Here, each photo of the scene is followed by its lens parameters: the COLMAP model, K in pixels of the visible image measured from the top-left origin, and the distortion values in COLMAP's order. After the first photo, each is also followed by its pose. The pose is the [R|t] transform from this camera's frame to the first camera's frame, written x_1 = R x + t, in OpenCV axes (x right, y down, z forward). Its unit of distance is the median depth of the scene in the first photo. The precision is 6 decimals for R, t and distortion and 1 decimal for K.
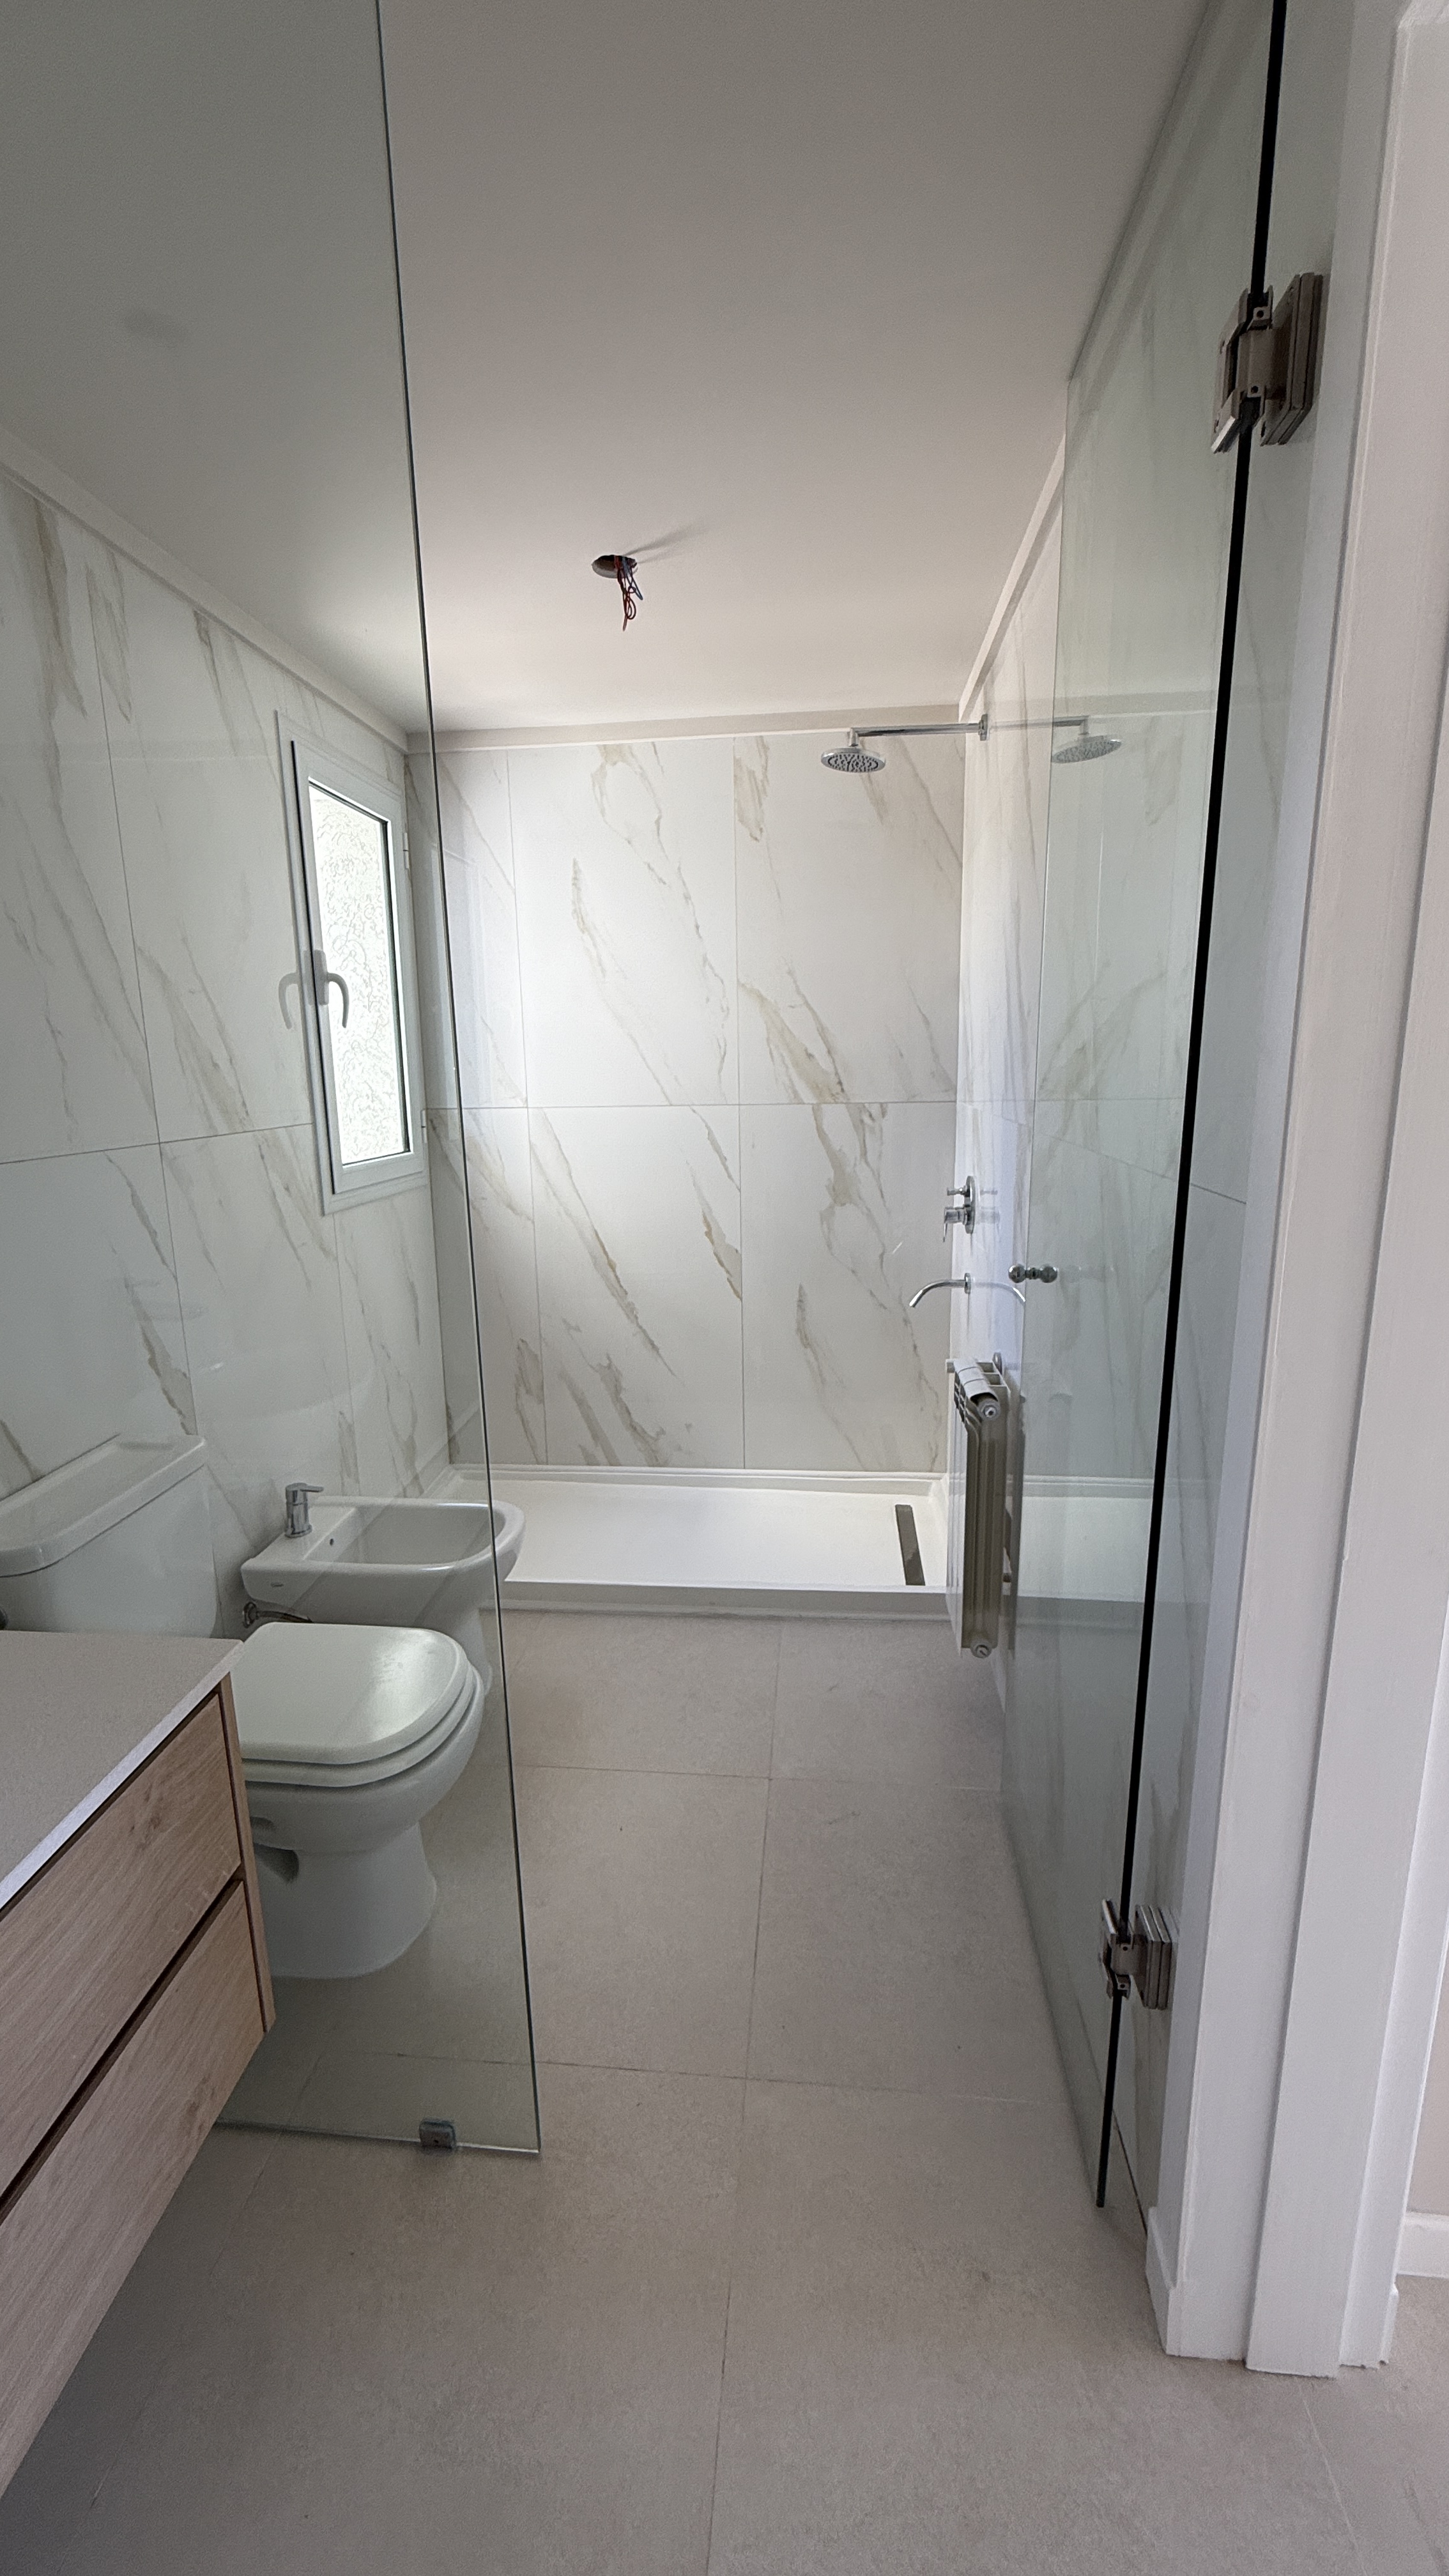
lens RADIAL K [[1068.5, 0, 716.3], [0, 1068.5, 1287.9], [0, 0, 1]] dist [-0.004332, -0.000064]
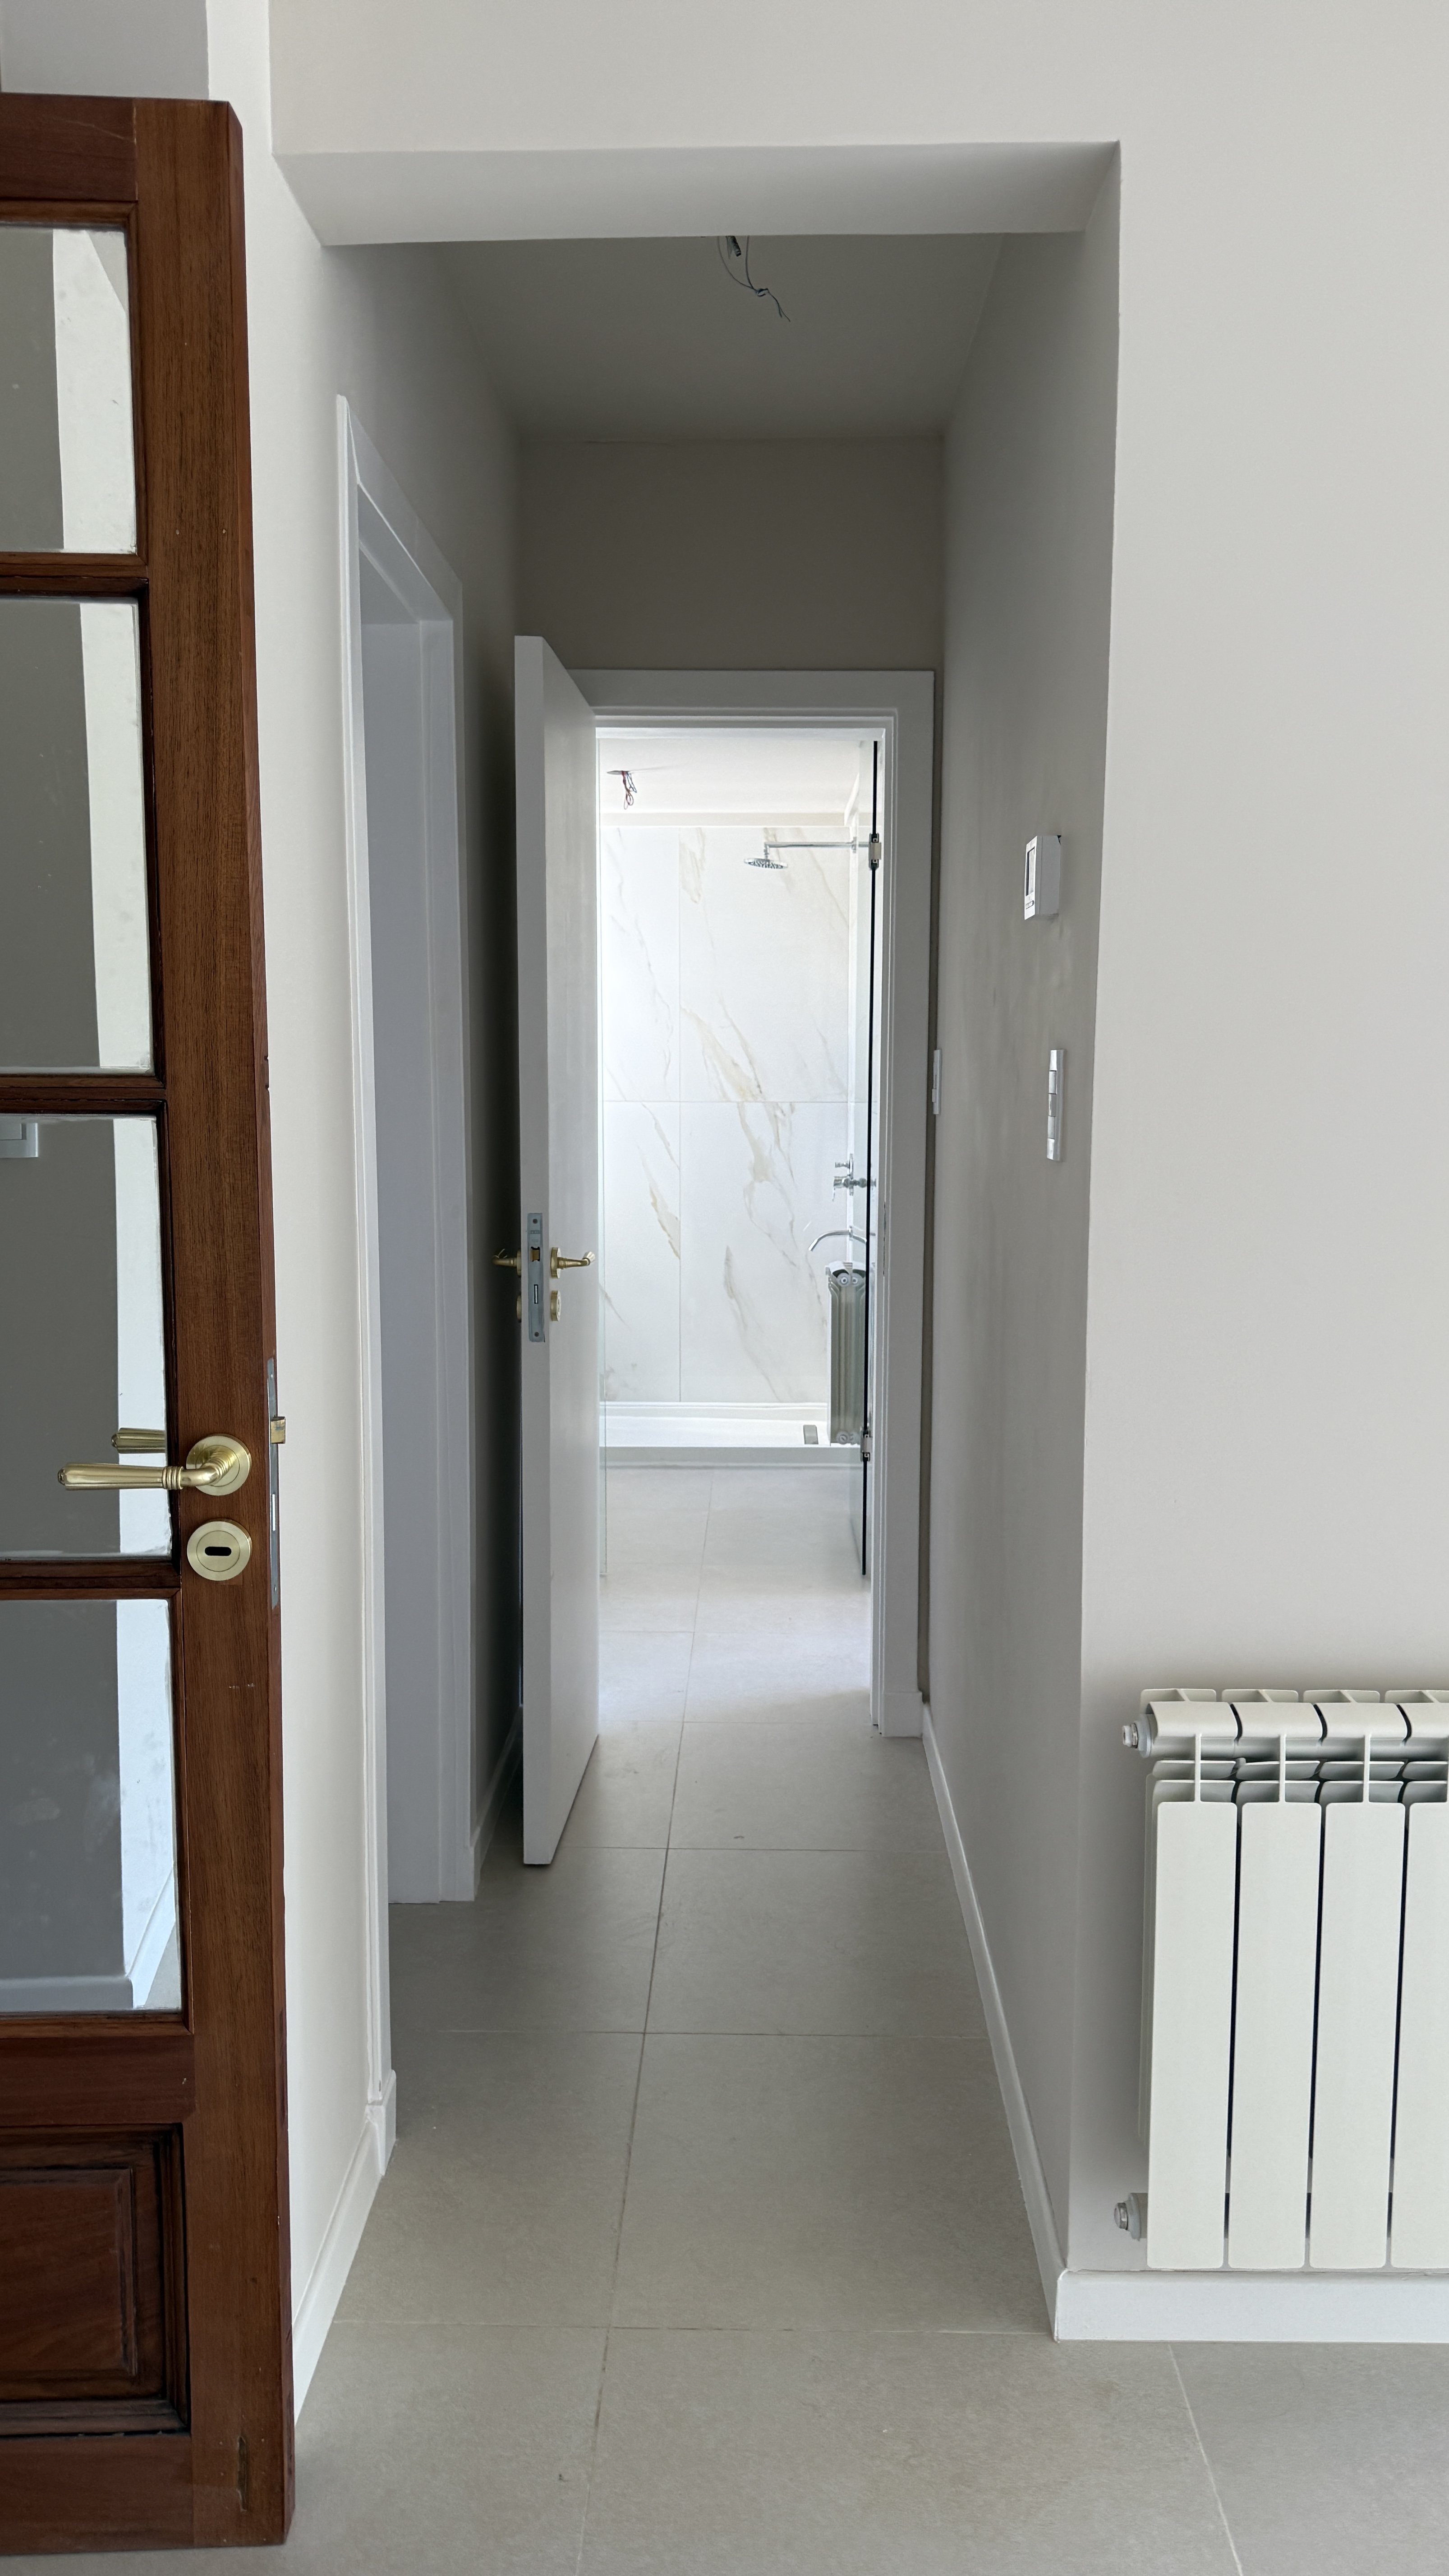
lens RADIAL K [[1877.2, 0, 728.0], [0, 1877.2, 1290.3], [0, 0, 1]] dist [0.099741, -0.007927]
pose [[0.996385, 0.010815, 0.084264, -0.108582], [-0.002957, 0.995677, -0.092834, 0.262295], [-0.084903, 0.092249, 0.992110, -1.215317]]
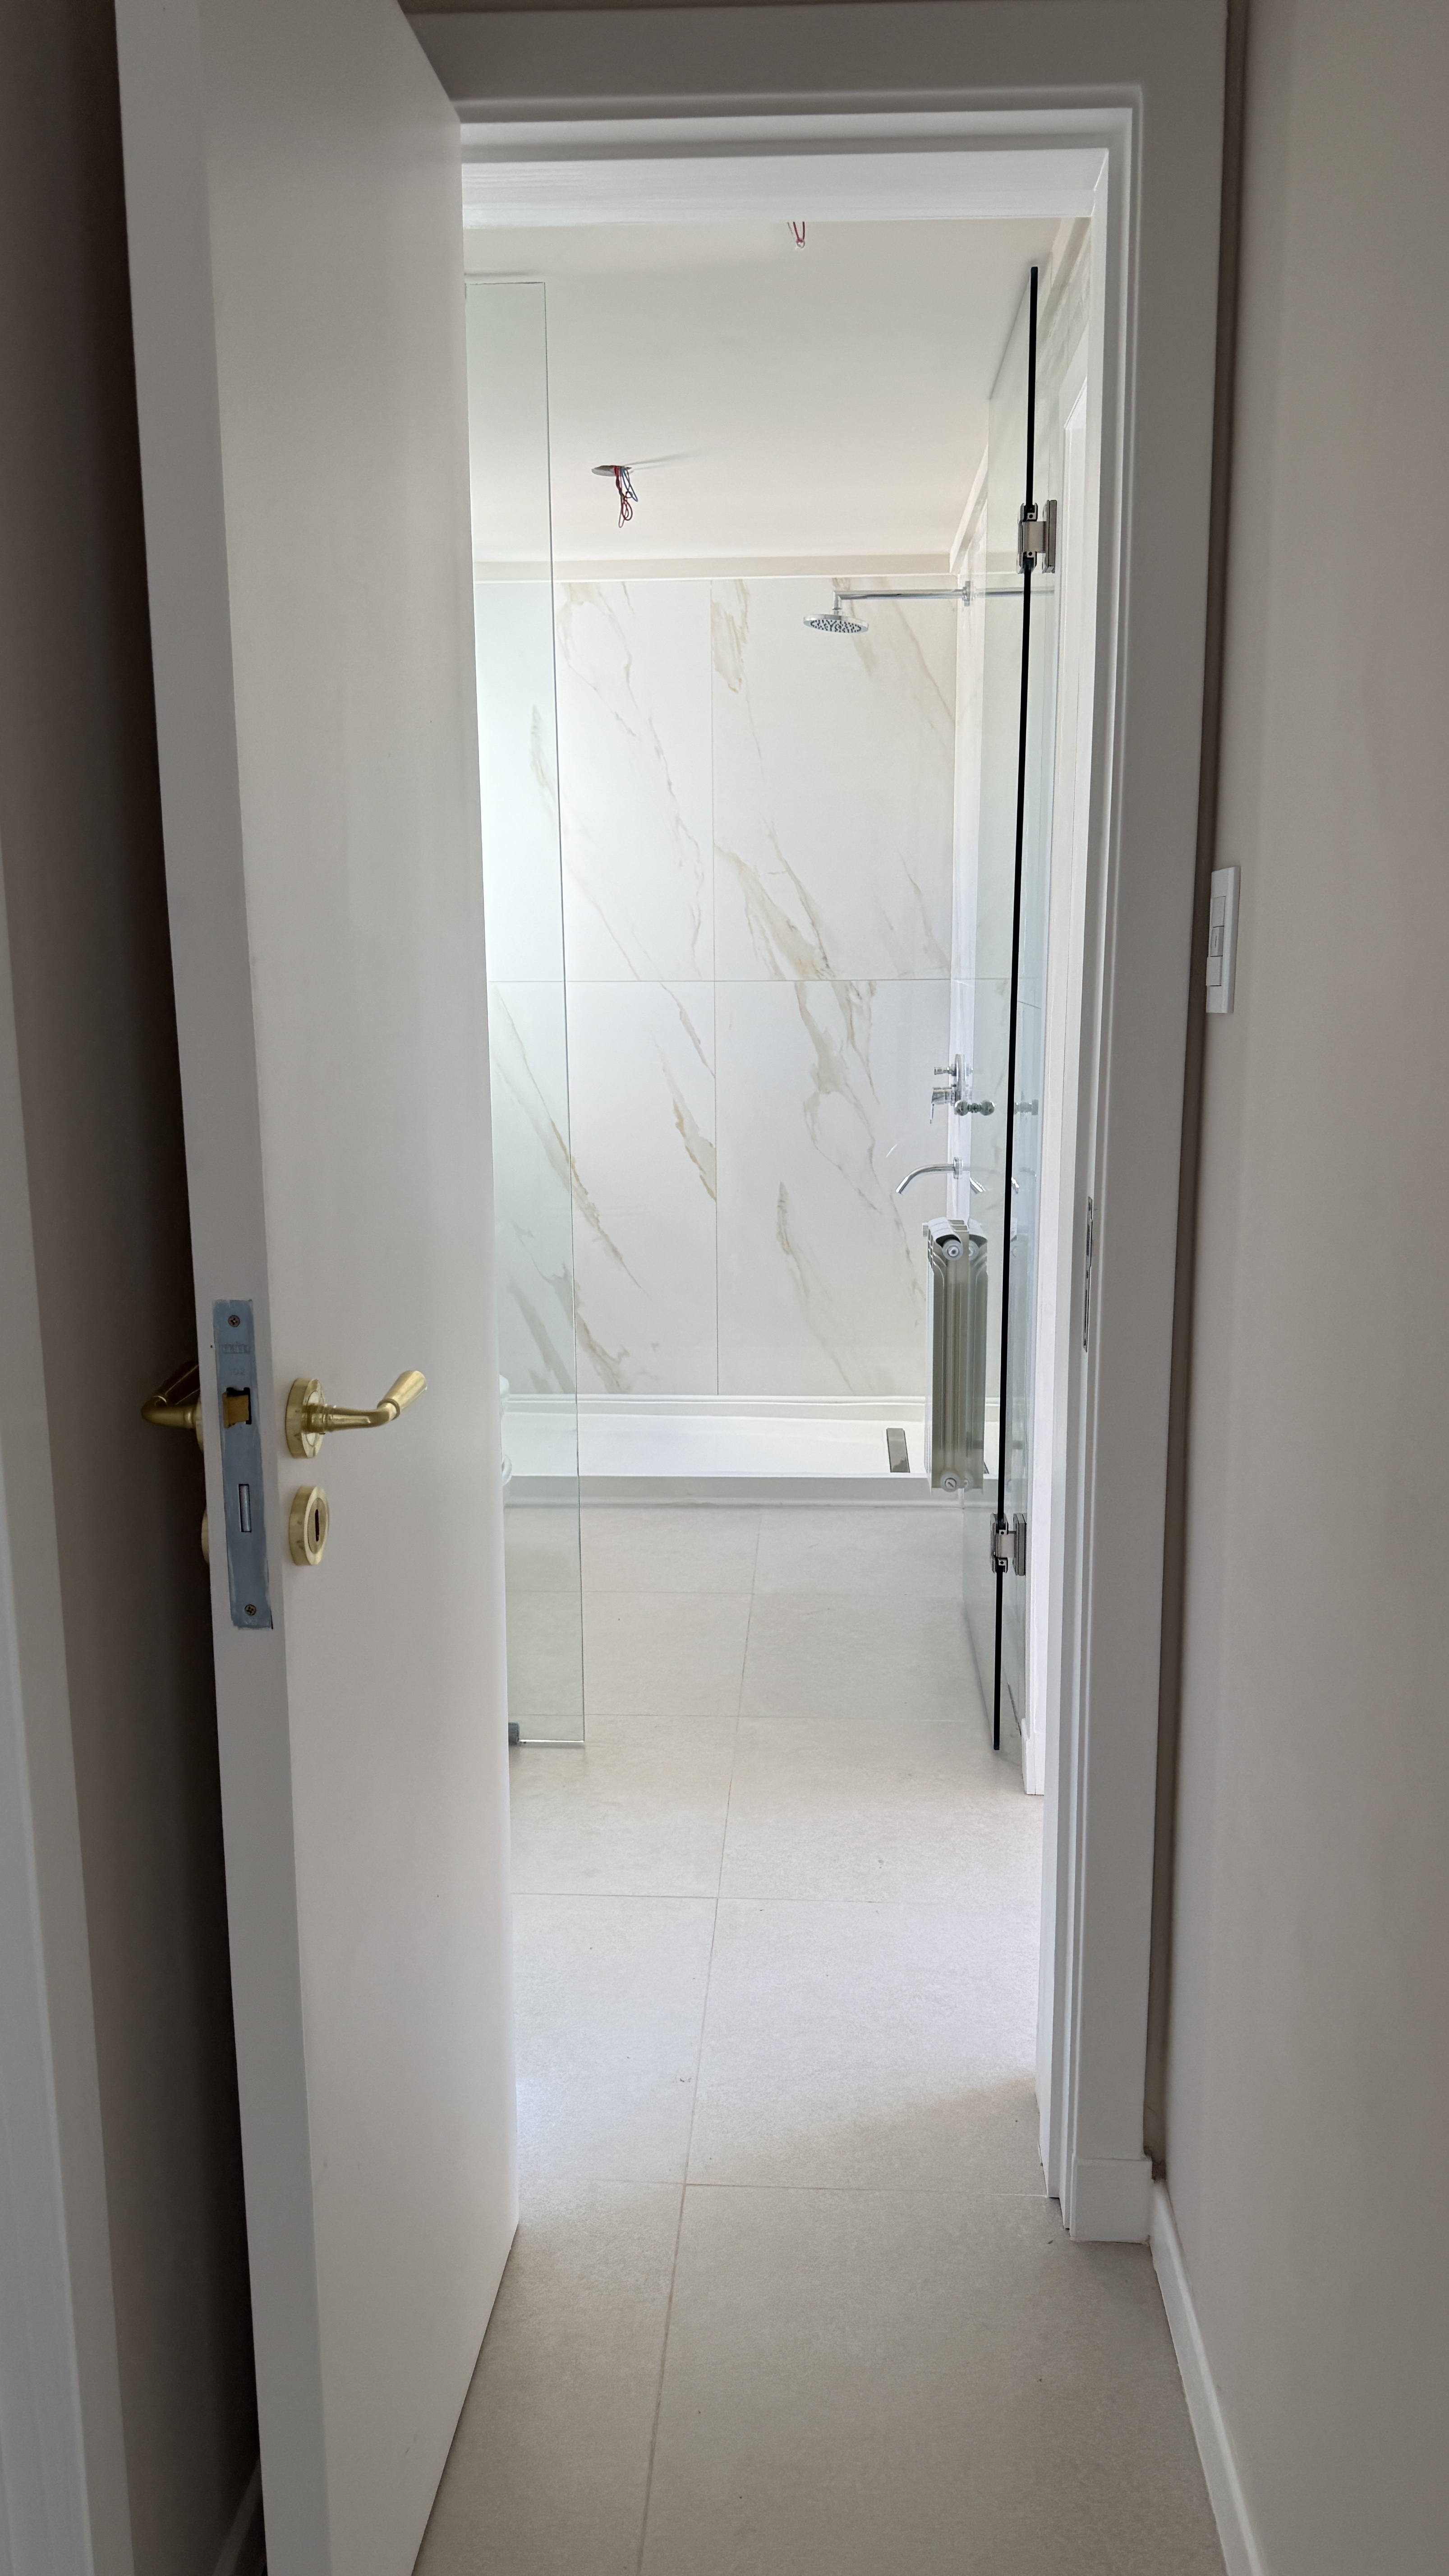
lens RADIAL K [[1877.2, 0, 721.9], [0, 1877.2, 1304.0], [0, 0, 1]] dist [0.099741, -0.007927]
pose [[0.998920, 0.002338, 0.046405, -0.046393], [-0.001408, 0.999798, -0.020055, 0.137036], [-0.046443, 0.019968, 0.998721, -0.601312]]
